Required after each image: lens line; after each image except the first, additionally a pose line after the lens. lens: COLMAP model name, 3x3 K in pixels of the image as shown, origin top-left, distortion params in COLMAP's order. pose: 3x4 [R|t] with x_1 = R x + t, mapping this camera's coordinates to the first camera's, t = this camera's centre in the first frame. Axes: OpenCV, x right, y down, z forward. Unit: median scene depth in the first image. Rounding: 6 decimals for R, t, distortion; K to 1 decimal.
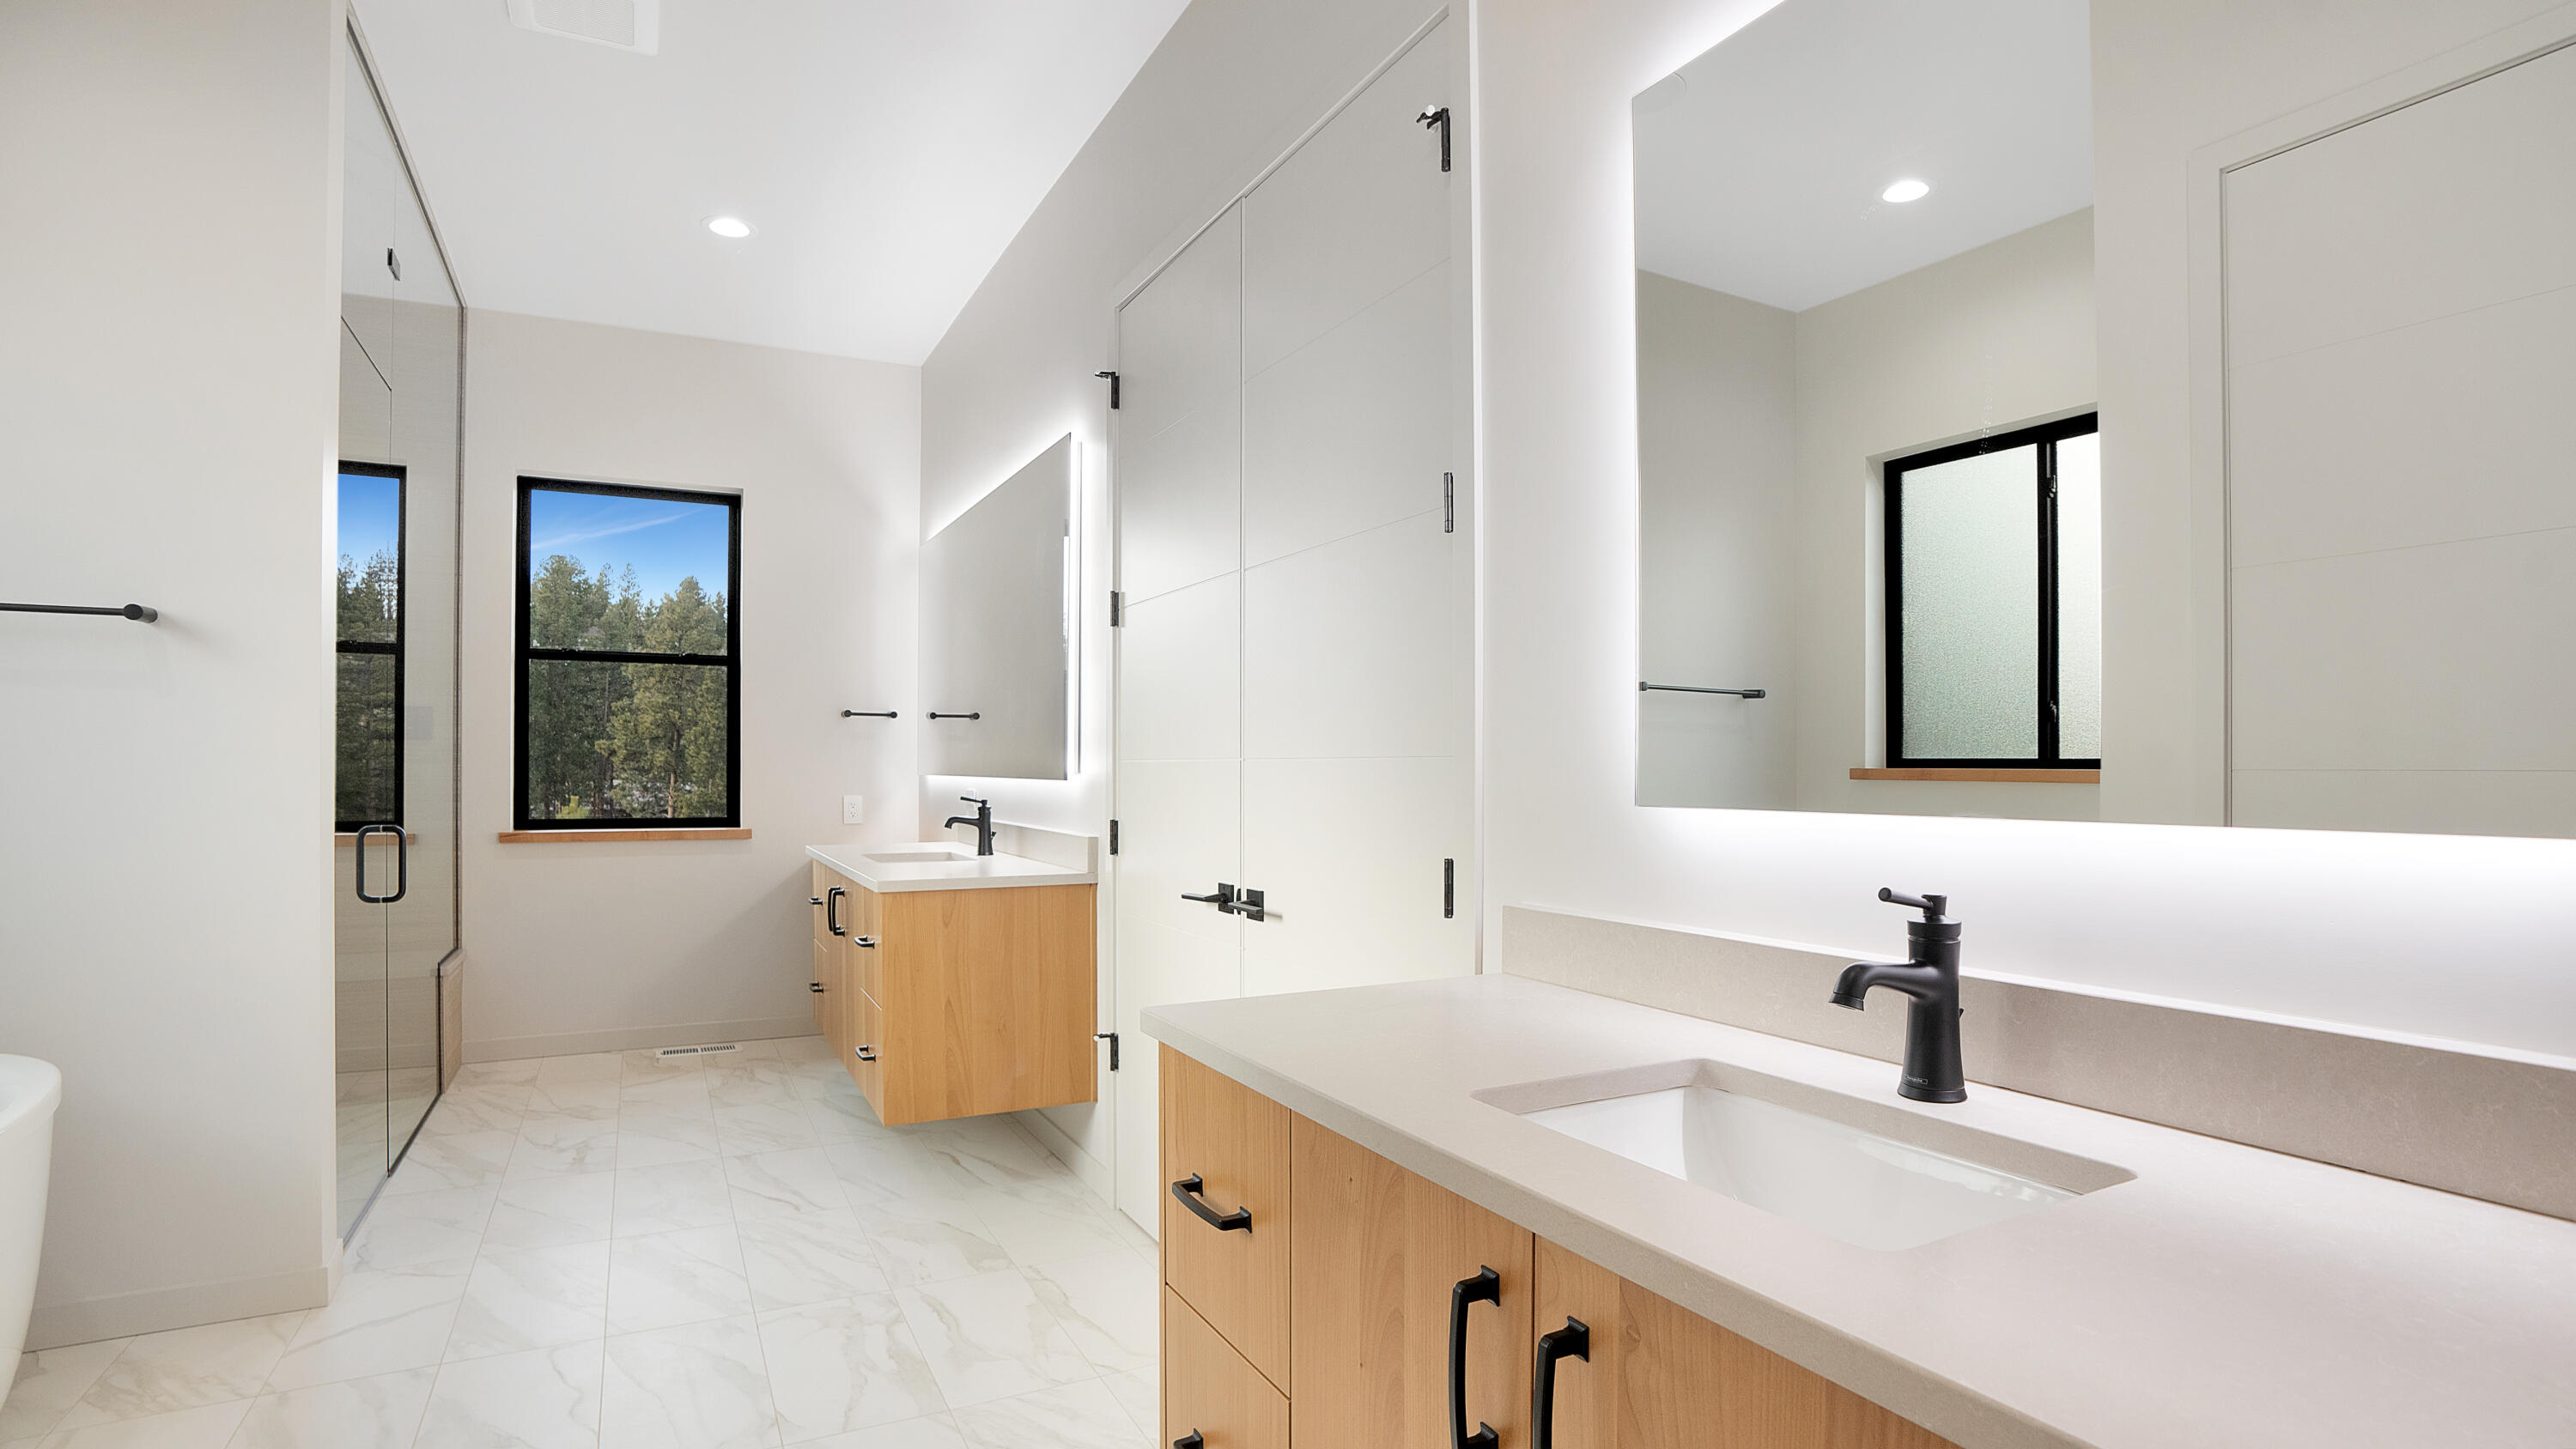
lens RADIAL K [[1245.6, 0, 1289.0], [0, 1245.6, 806.4], [0, 0, 1]] dist [-0.081383, 0.039681]
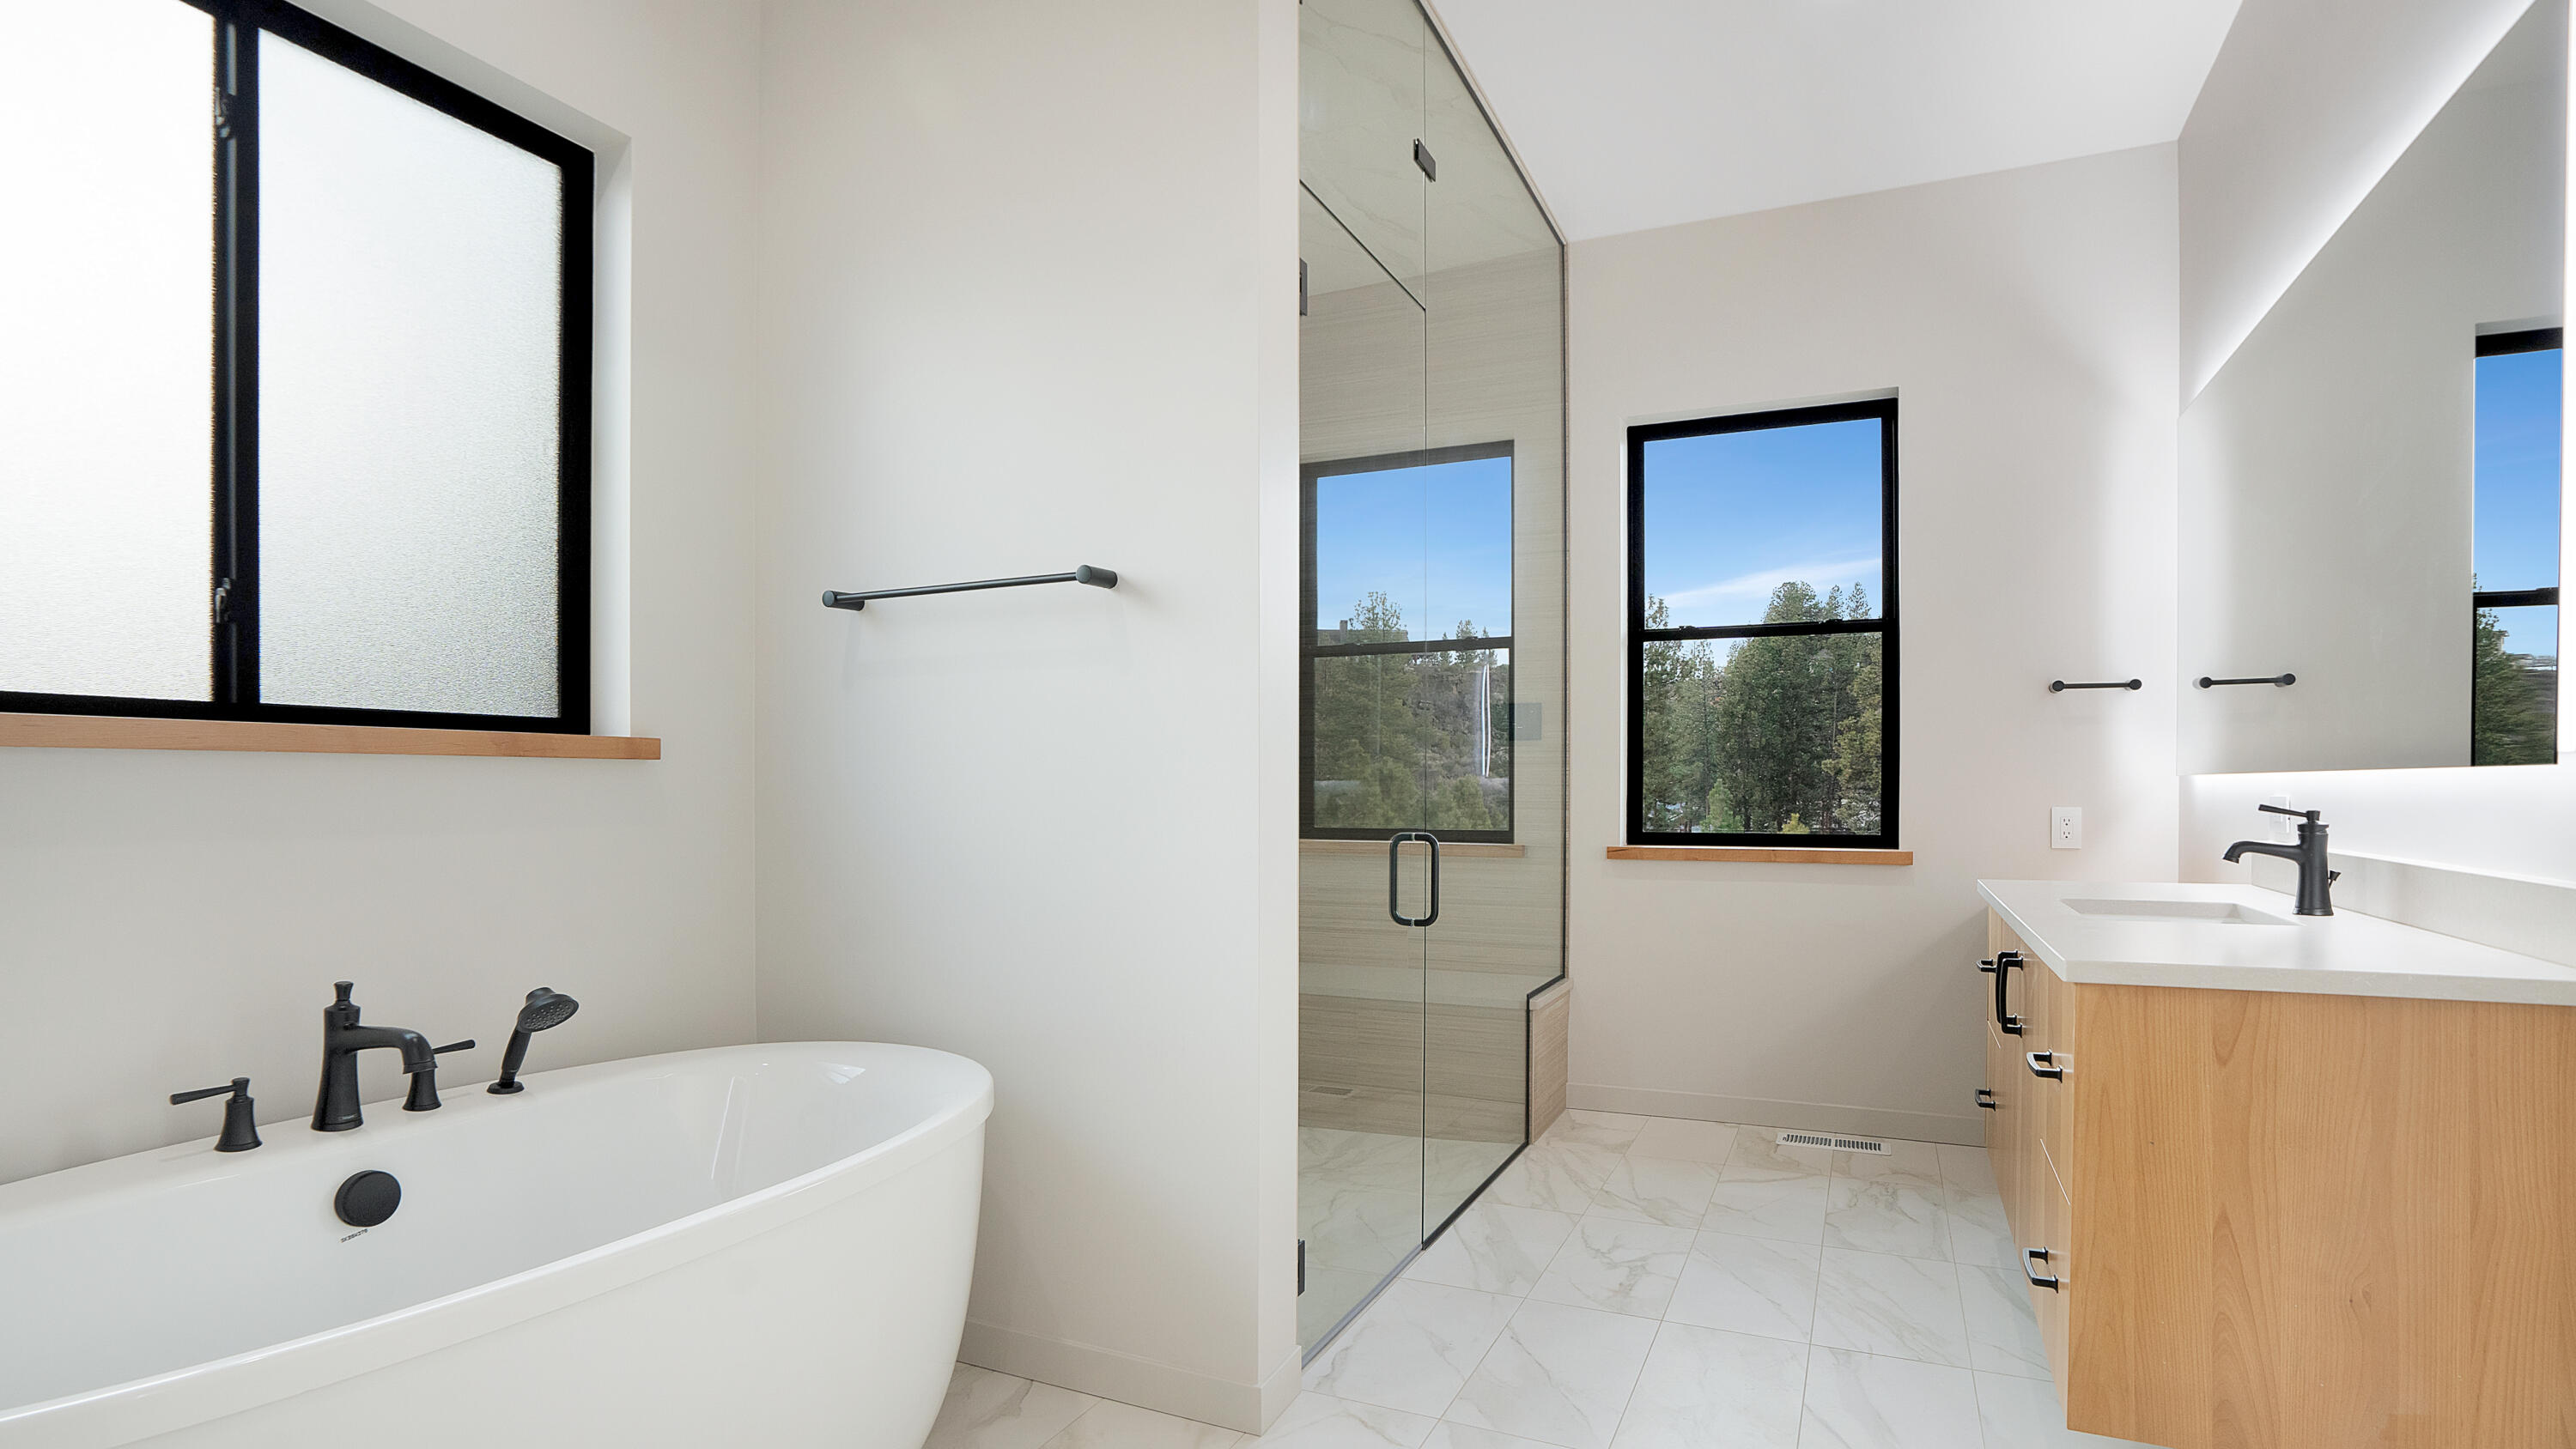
lens RADIAL K [[1245.6, 0, 1289.0], [0, 1245.6, 806.4], [0, 0, 1]] dist [-0.081383, 0.039681]
pose [[0.593920, 0.004484, -0.804511, -0.083283], [-0.018013, 0.999808, -0.007726, 0.004169], [0.804322, 0.019080, 0.593887, 0.304502]]
